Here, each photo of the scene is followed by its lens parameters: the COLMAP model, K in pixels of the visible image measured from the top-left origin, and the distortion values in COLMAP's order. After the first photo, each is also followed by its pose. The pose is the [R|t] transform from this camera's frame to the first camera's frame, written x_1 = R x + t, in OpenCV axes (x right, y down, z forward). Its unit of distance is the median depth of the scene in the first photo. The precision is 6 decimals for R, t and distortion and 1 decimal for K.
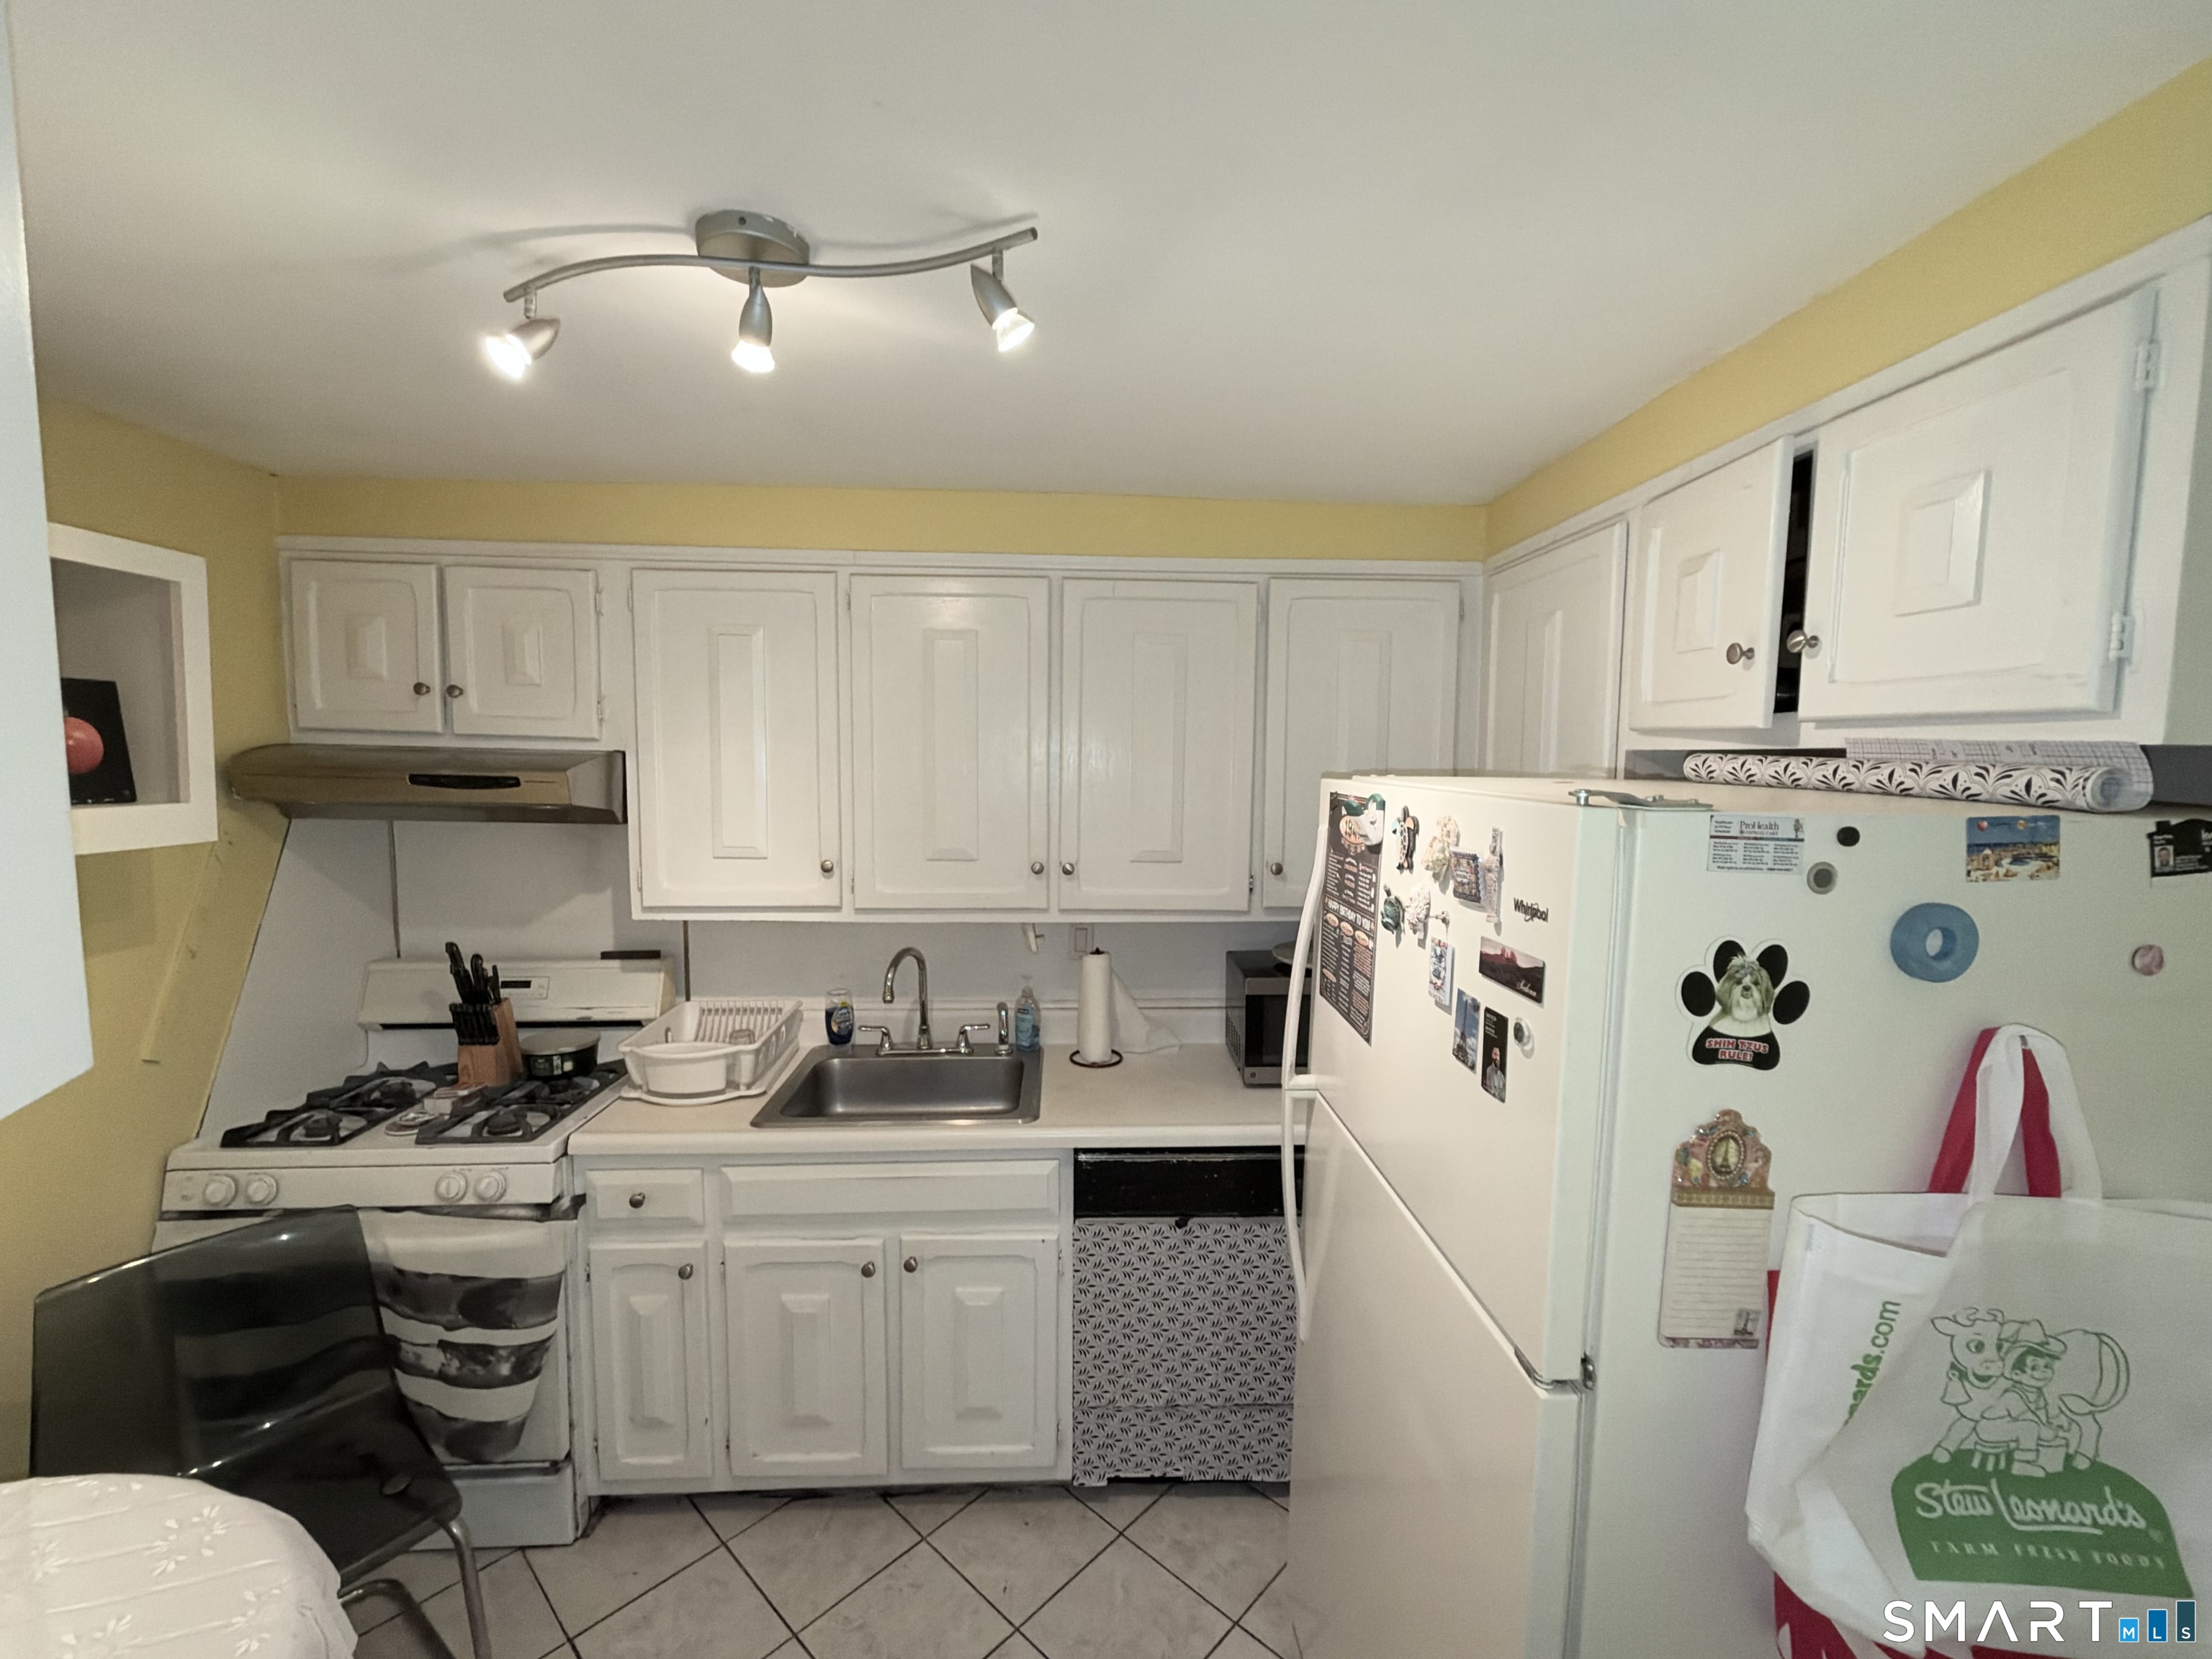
lens RADIAL K [[931.1, 0, 1103.1], [0, 931.1, 835.1], [0, 0, 1]] dist [0.000508, 0.000122]
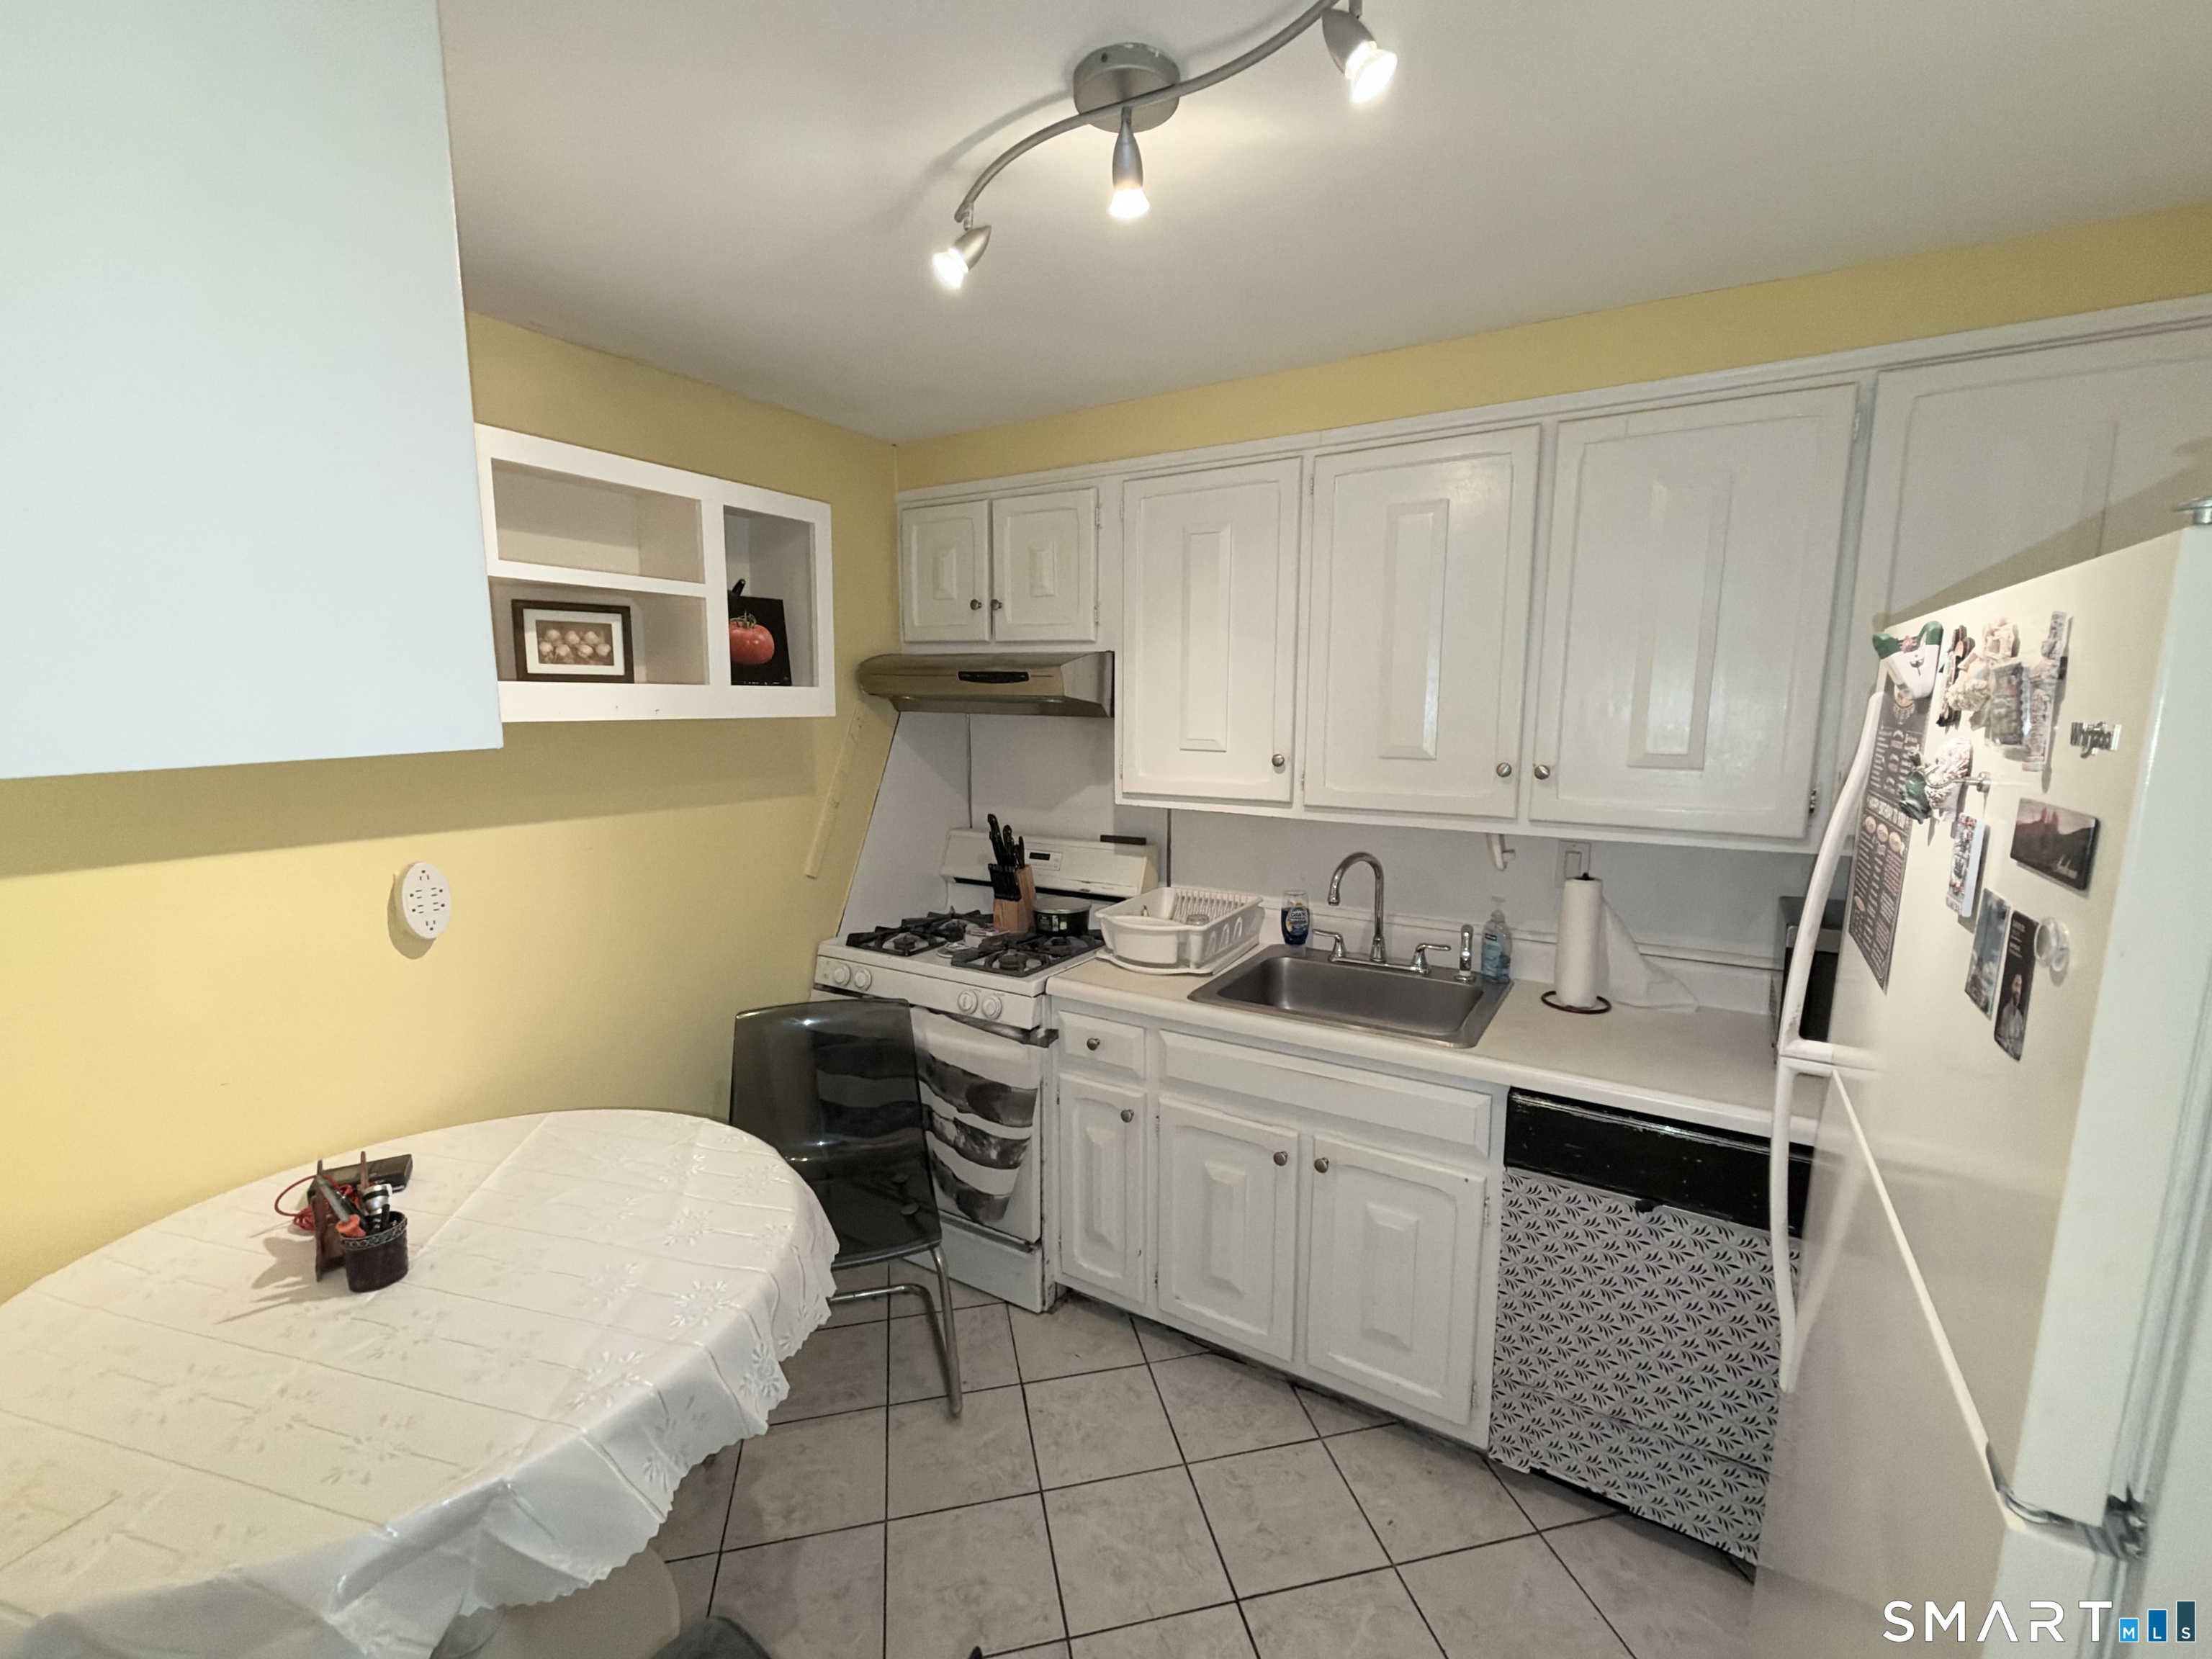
lens RADIAL K [[931.1, 0, 1103.1], [0, 931.1, 835.1], [0, 0, 1]] dist [0.000508, 0.000122]
pose [[0.824953, 0.073377, -0.560419, 0.123932], [-0.041804, 0.996743, 0.068968, 0.056699], [0.563654, -0.033468, 0.825333, 0.073081]]
